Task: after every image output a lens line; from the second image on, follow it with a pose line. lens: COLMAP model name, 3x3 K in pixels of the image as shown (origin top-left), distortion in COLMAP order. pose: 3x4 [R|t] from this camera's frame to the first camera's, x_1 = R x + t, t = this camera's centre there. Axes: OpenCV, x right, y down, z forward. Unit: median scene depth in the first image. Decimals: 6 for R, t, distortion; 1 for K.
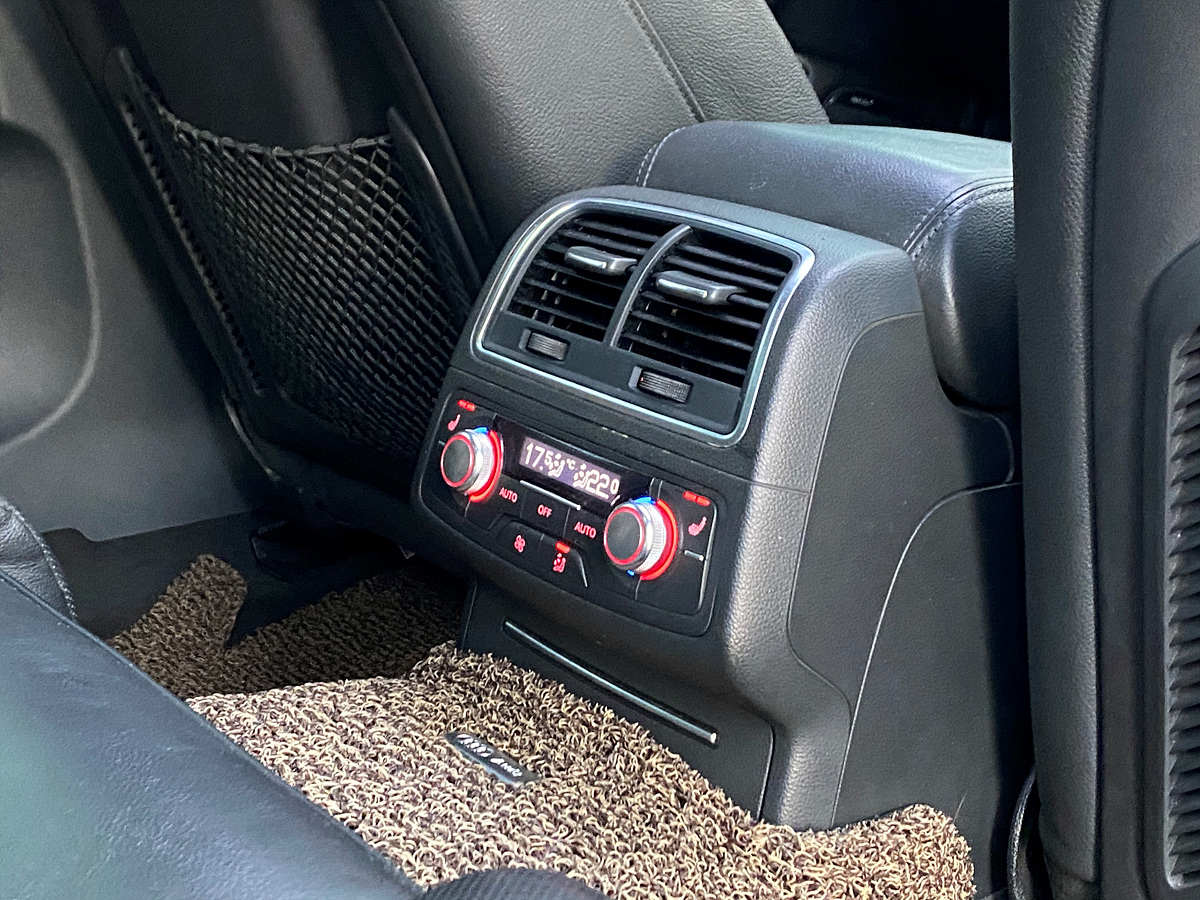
lens RADIAL K [[1813.6, 0, 601.3], [0, 1813.6, 448.1], [0, 0, 1]] dist [0.120859, 0.000000]
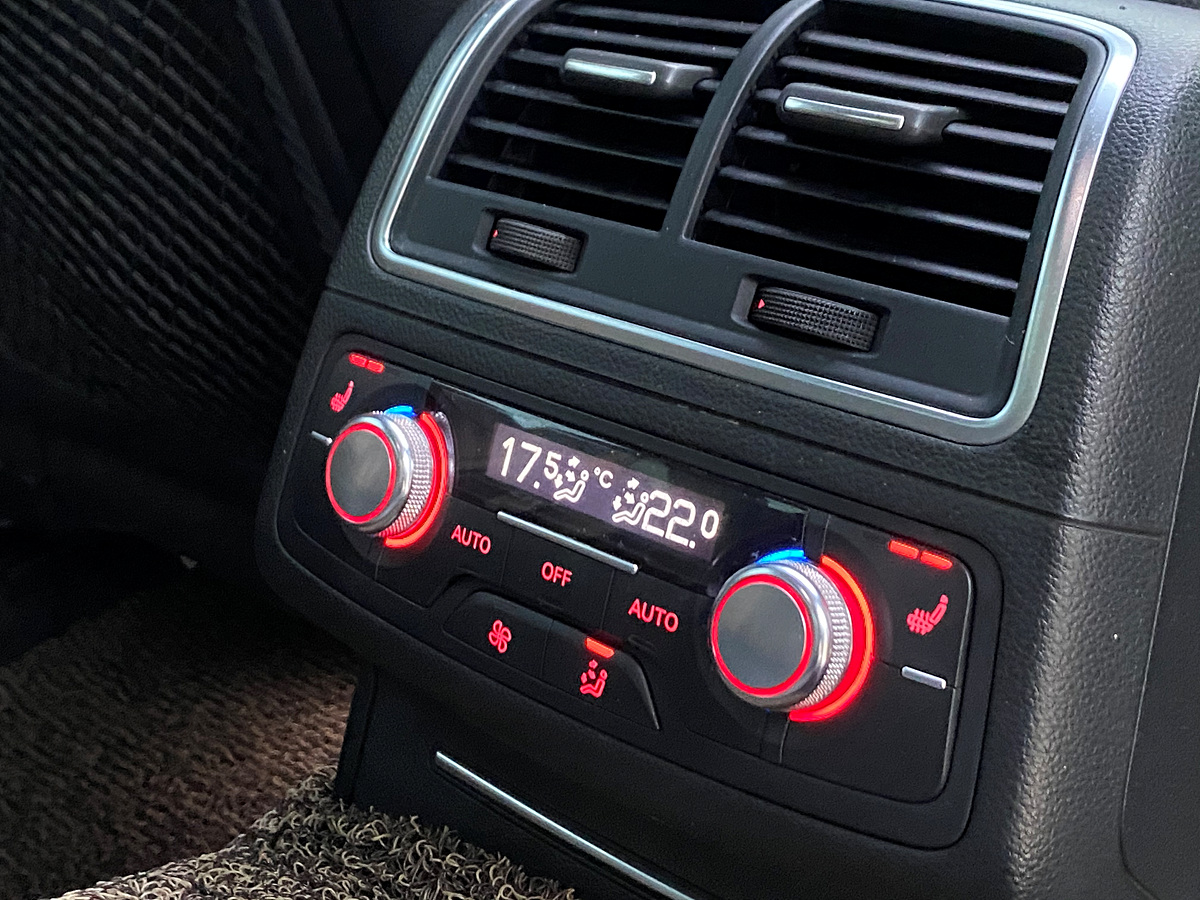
lens RADIAL K [[1813.6, 0, 598.3], [0, 1813.6, 453.1], [0, 0, 1]] dist [0.120859, 0.000000]
pose [[0.989738, -0.033165, 0.138995, -0.085196], [0.027601, 0.998746, 0.041766, -0.018368], [-0.140206, -0.037501, 0.989412, 0.490430]]
